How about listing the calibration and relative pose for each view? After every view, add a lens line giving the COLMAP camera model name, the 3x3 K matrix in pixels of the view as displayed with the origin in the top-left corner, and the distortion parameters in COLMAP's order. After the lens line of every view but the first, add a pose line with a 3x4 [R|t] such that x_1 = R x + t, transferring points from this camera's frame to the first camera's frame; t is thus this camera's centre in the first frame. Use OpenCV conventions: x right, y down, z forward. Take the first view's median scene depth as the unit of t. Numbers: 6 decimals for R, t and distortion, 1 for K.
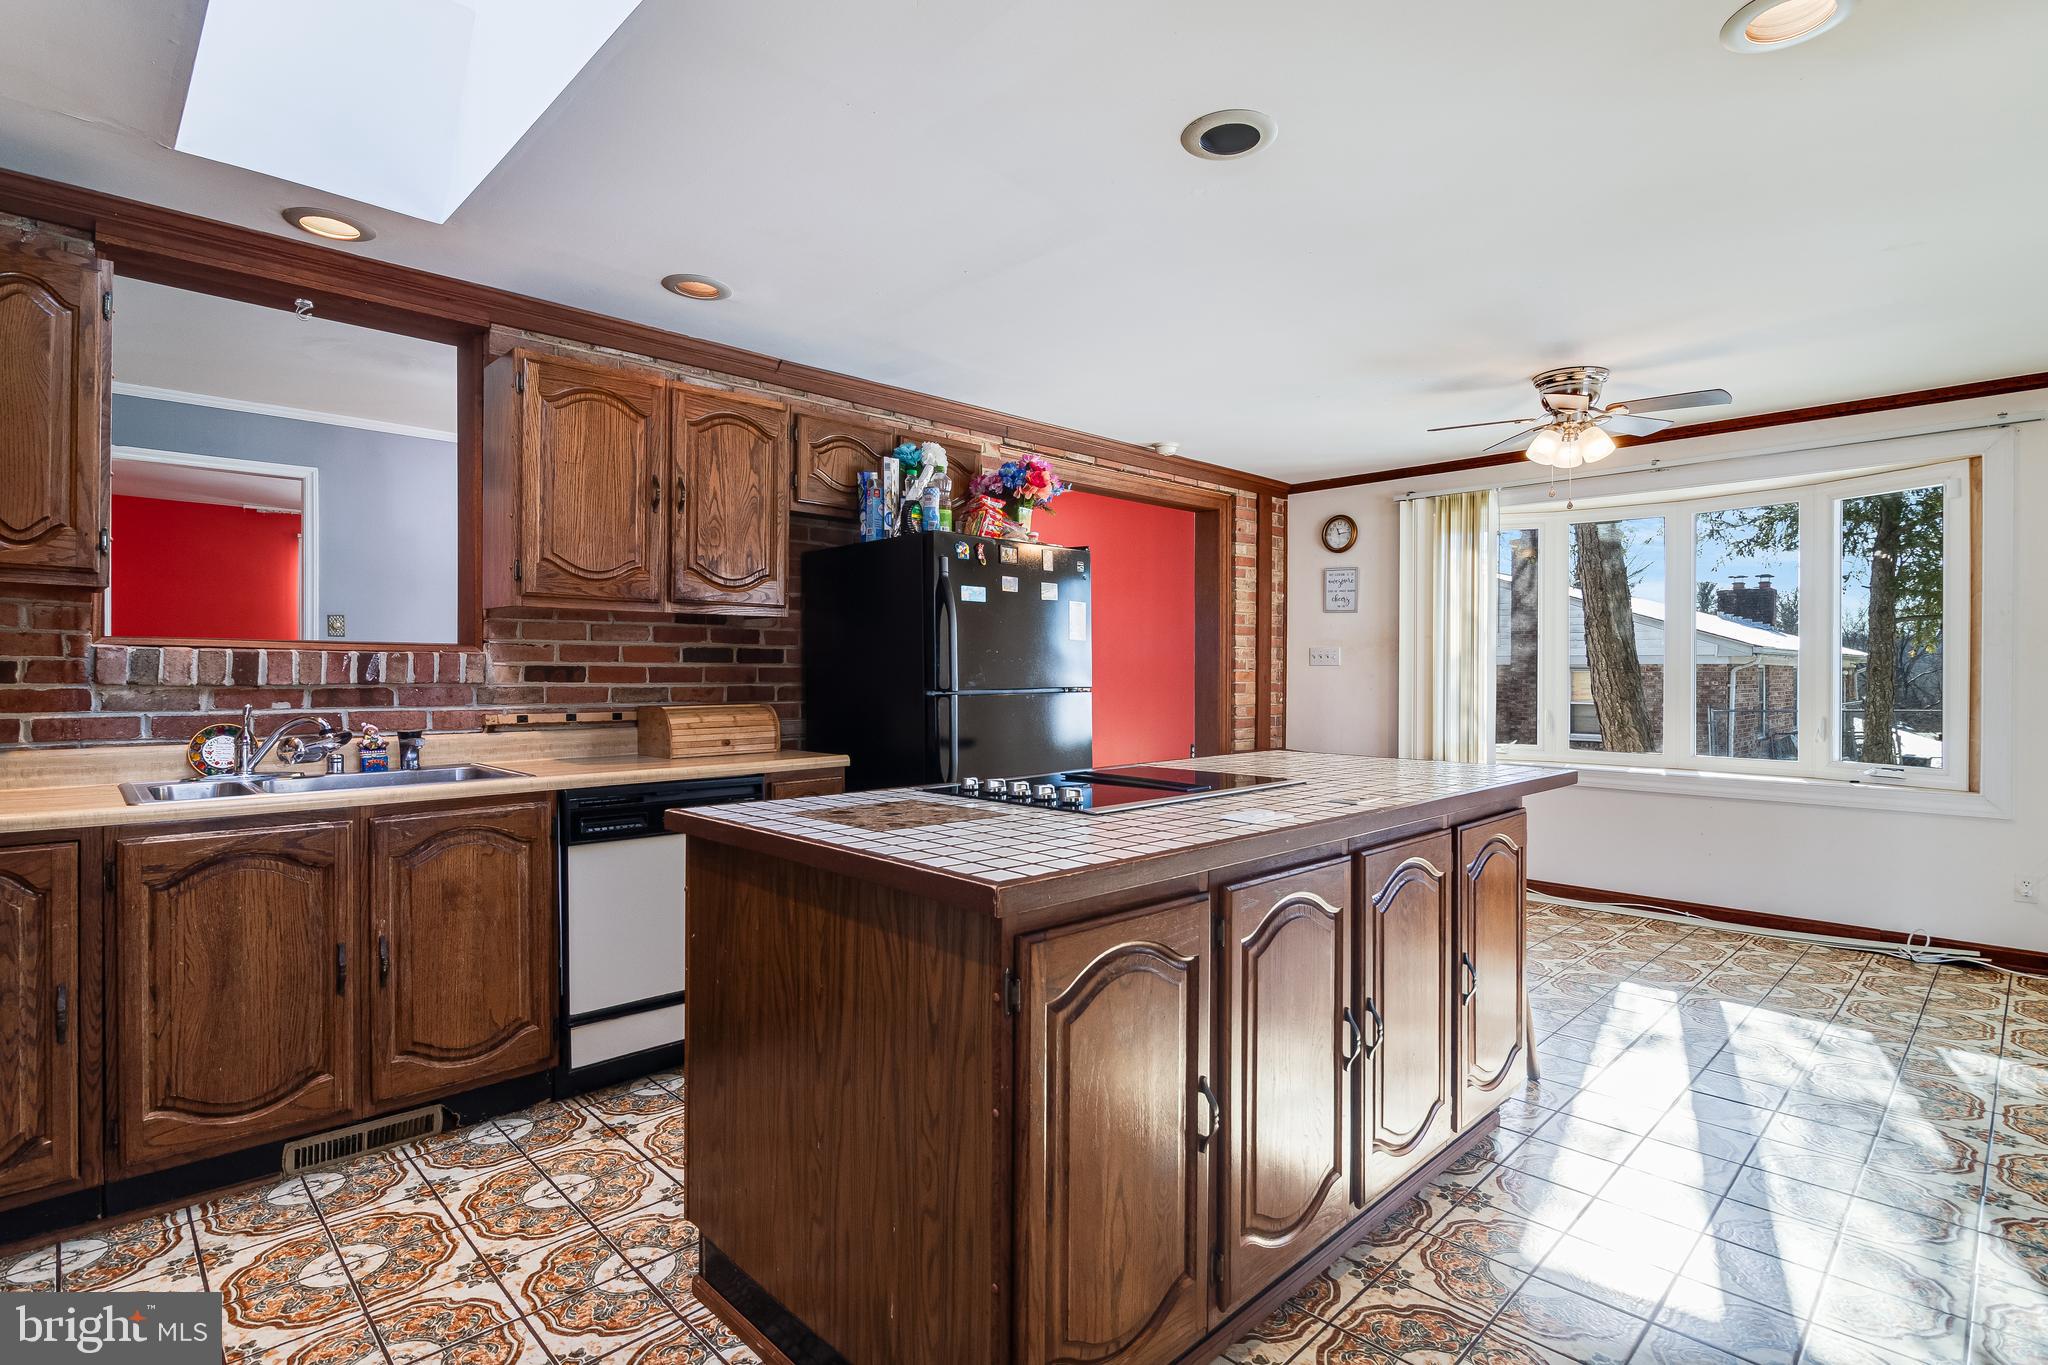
lens RADIAL K [[993.8, 0, 1024.0], [0, 993.8, 682.5], [0, 0, 1]] dist [-0.011203, -0.000045]
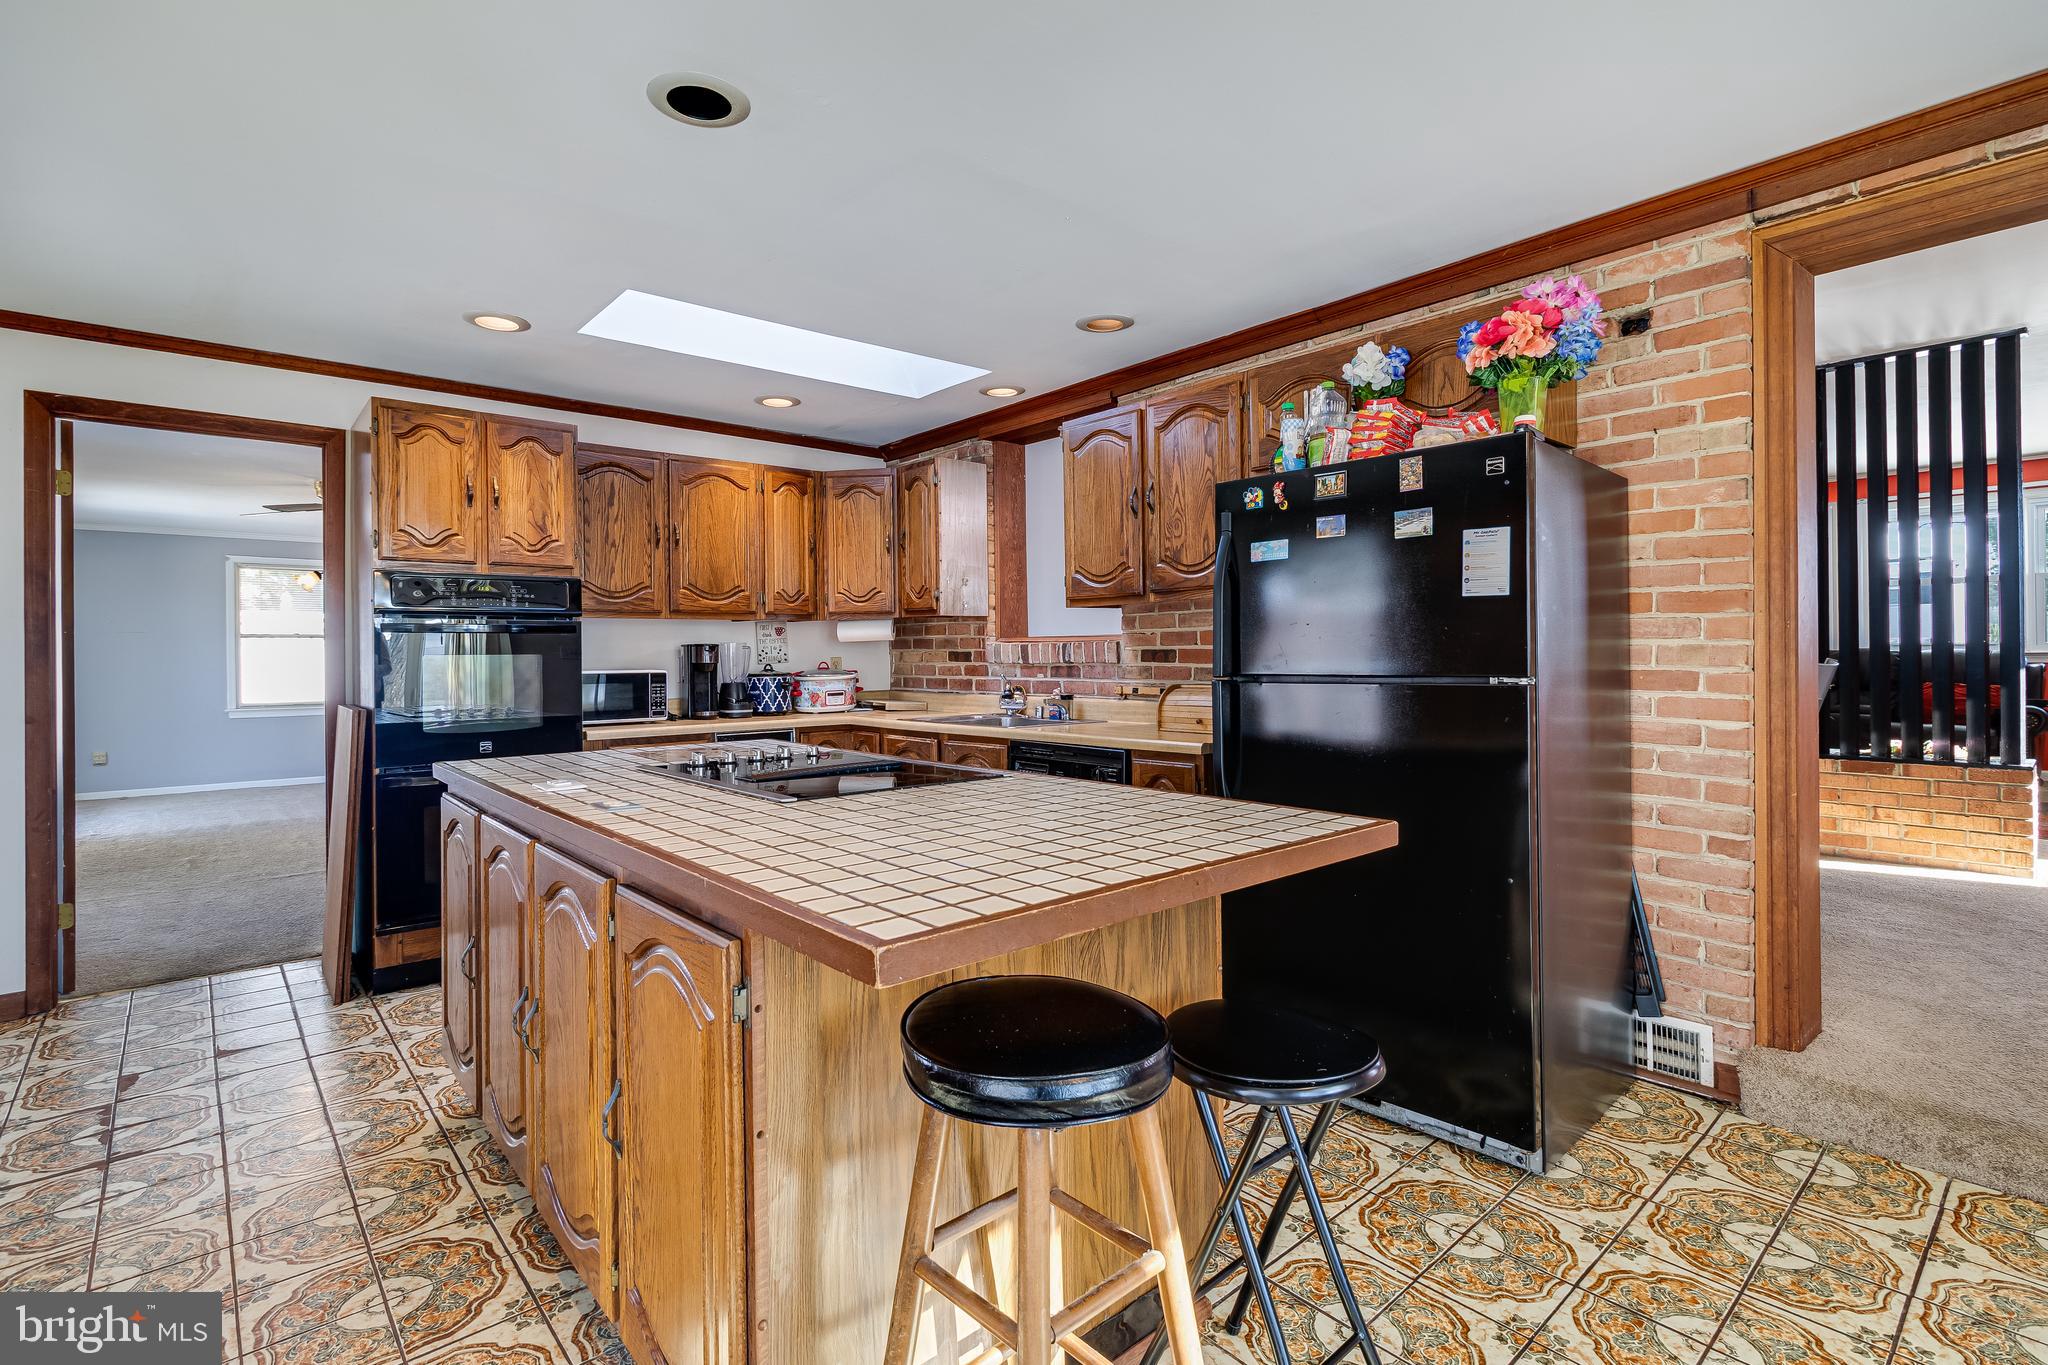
lens RADIAL K [[958.2, 0, 1023.9], [0, 958.2, 656.6], [0, 0, 1]] dist [0.000181, -0.000148]
pose [[-0.053935, -0.000249, -0.998544, 0.795301], [0.000460, 1.000000, -0.000274, -0.007930], [0.998544, -0.000475, -0.053935, 0.966523]]
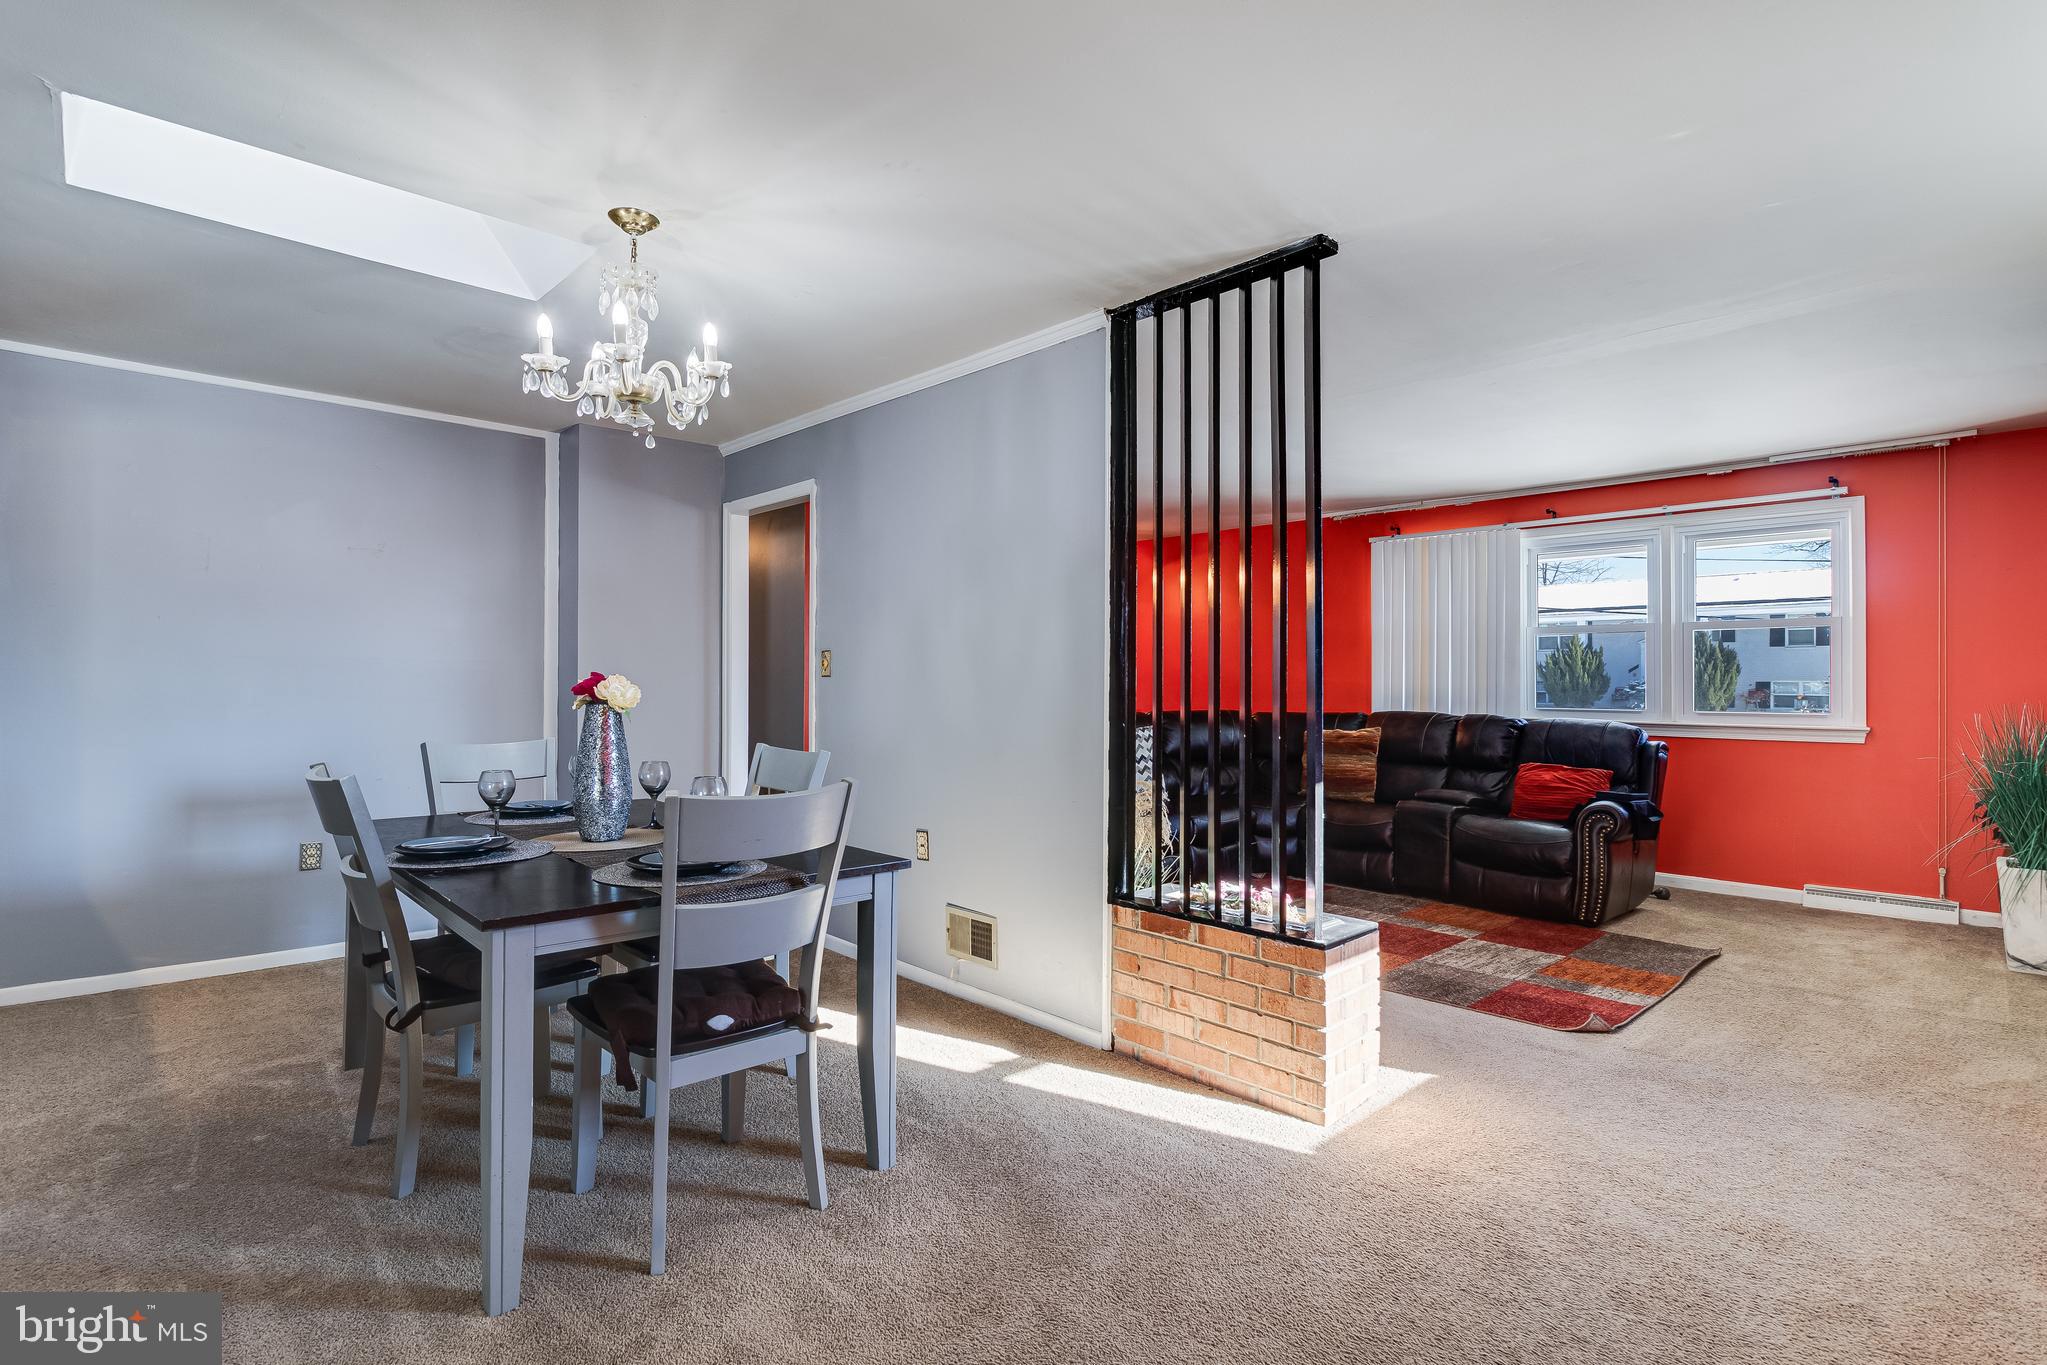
lens RADIAL K [[993.3, 0, 1023.5], [0, 993.3, 682.5], [0, 0, 1]] dist [-0.011203, -0.000045]
pose [[-0.013992, -0.002442, -0.999899, 0.235324], [-0.012317, 0.999922, -0.002270, -0.074798], [0.999826, 0.012284, -0.014021, 2.062782]]
